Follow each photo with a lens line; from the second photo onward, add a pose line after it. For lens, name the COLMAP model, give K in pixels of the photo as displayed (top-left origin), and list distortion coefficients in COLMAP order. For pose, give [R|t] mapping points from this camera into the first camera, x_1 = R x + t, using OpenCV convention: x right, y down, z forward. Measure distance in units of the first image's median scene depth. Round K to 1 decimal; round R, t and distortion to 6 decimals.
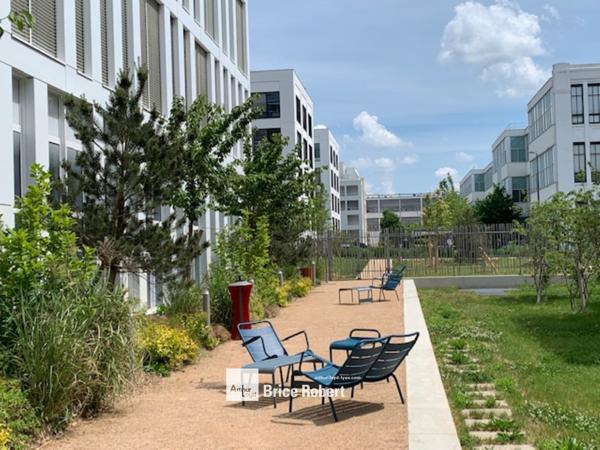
lens RADIAL K [[881.3, 0, 300.0], [0, 881.3, 225.0], [0, 0, 1]] dist [0.268122, -0.874025]
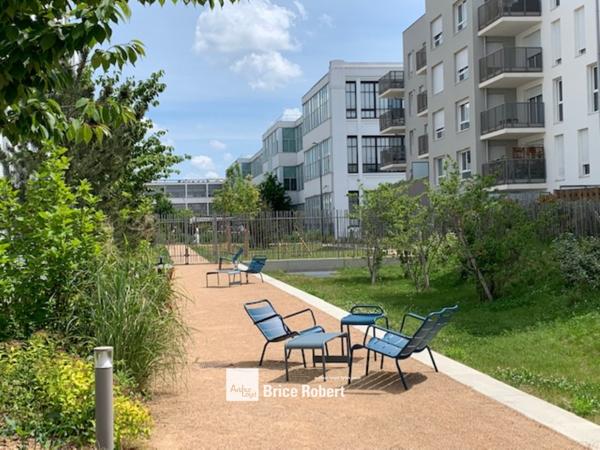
lens RADIAL K [[881.3, 0, 300.0], [0, 881.3, 225.0], [0, 0, 1]] dist [0.268122, -0.874025]
pose [[0.958967, 0.004892, 0.283474, -0.167404], [-0.009132, 0.999865, 0.013637, 0.003910], [-0.283369, -0.015666, 0.958883, 0.004246]]
